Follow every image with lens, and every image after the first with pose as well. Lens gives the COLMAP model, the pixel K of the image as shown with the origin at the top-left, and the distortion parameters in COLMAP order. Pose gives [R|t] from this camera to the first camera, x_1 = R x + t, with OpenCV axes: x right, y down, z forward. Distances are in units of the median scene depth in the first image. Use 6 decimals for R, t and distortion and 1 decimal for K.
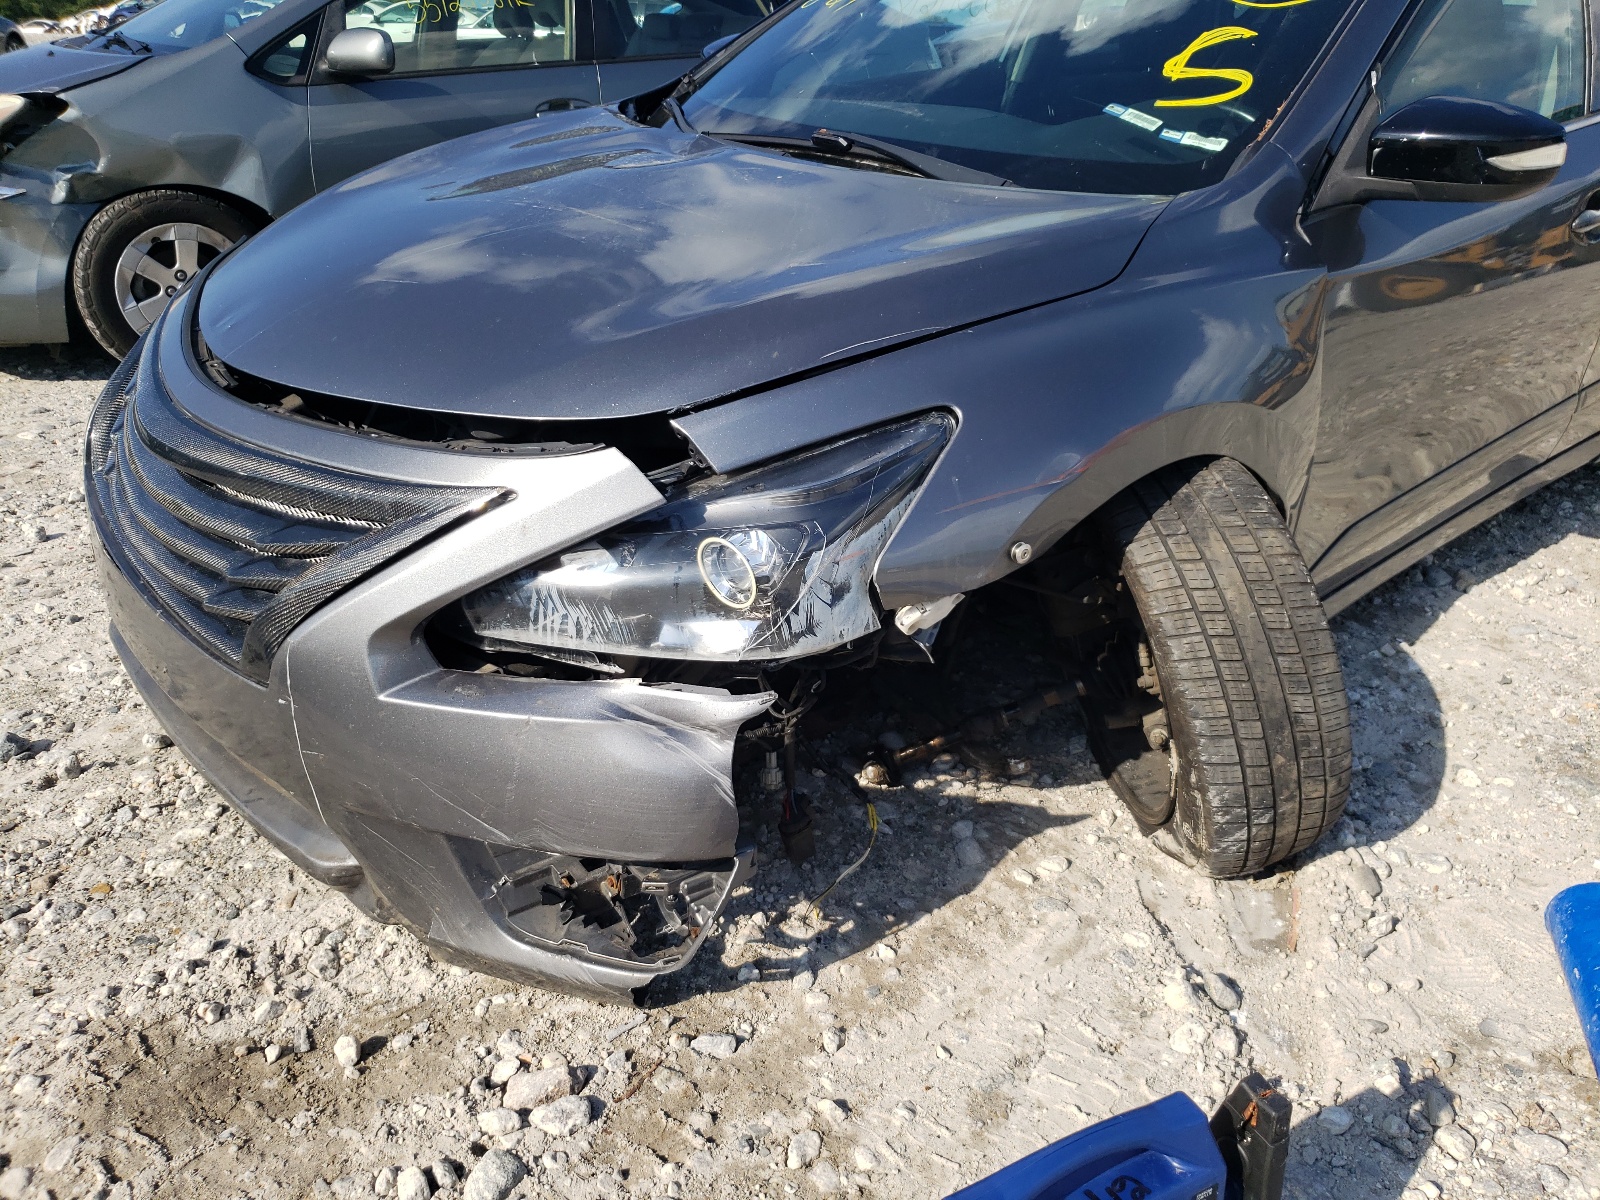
lens RADIAL K [[1180.0, 0, 800.0], [0, 1180.0, 600.0], [0, 0, 1]] dist [0.068458, -0.064129]
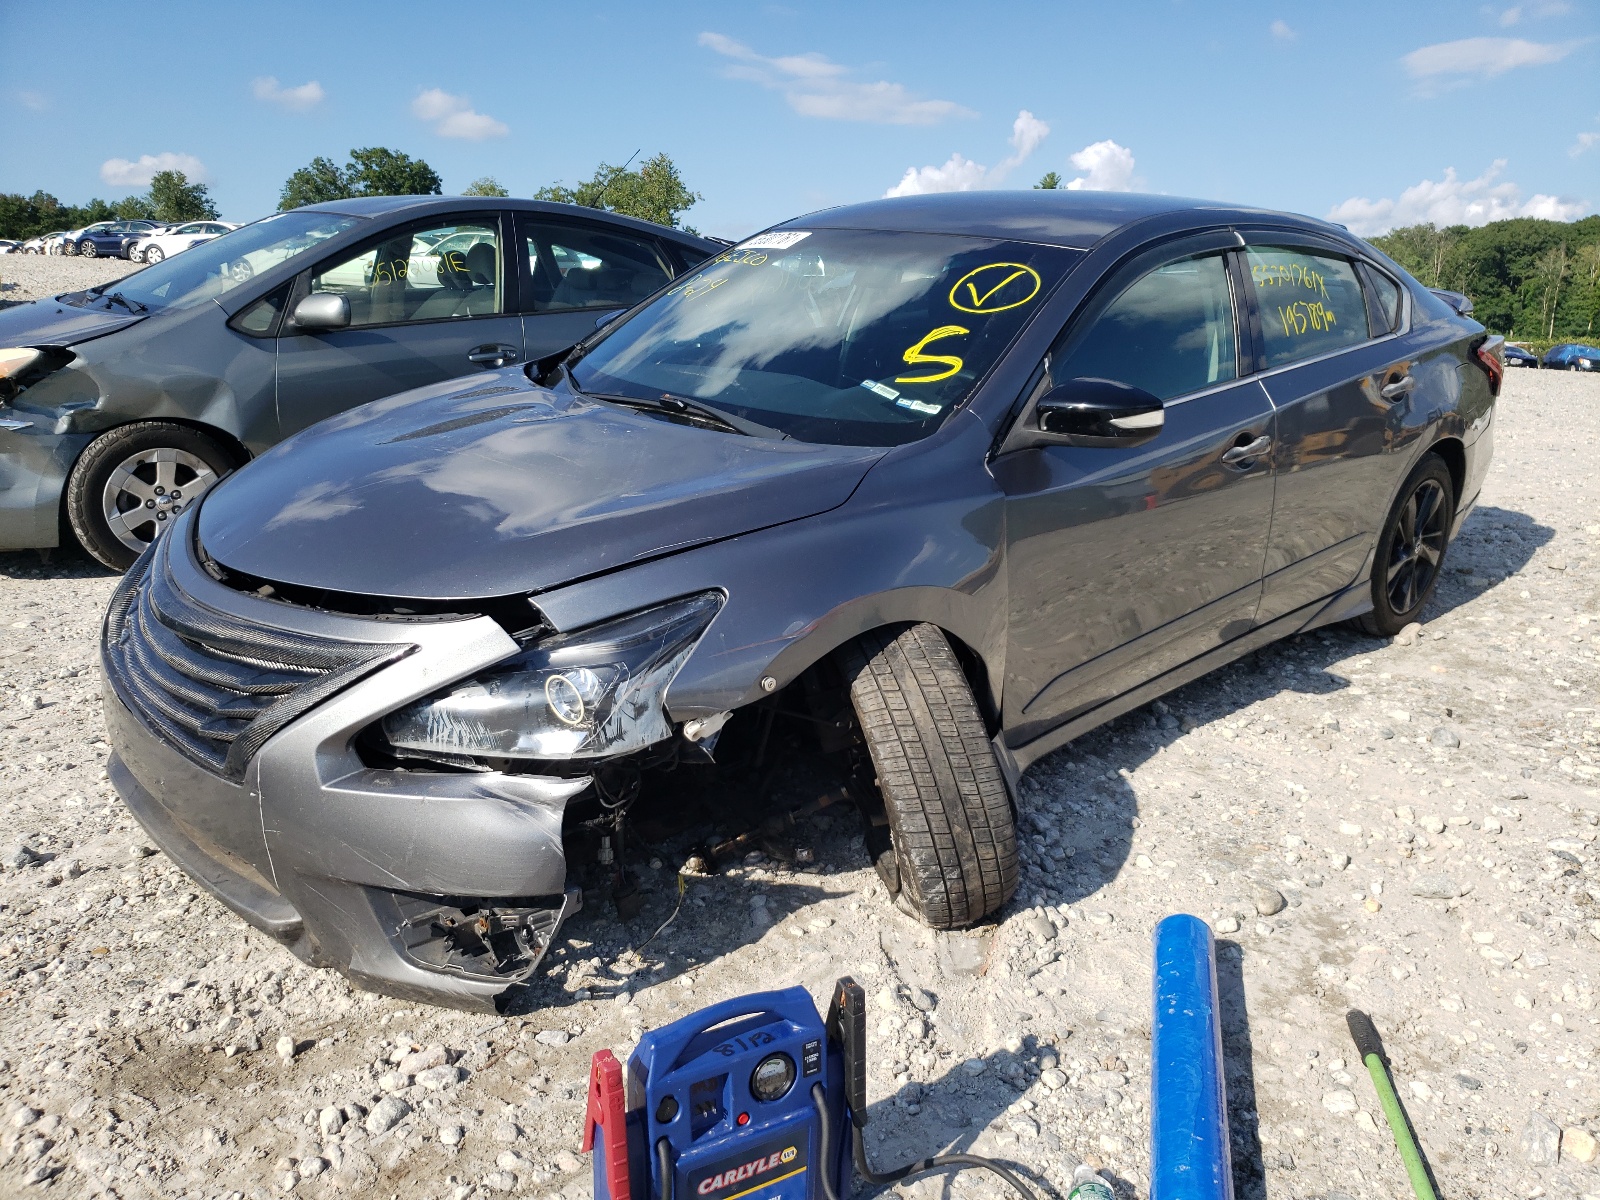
lens RADIAL K [[1220.6, 0, 800.0], [0, 1220.6, 600.0], [0, 0, 1]] dist [0.033296, -0.004030]
pose [[0.999162, -0.008167, 0.040112, 0.153385], [0.014503, 0.986962, -0.160298, 0.093037], [-0.038280, 0.160745, 0.986253, -0.481053]]
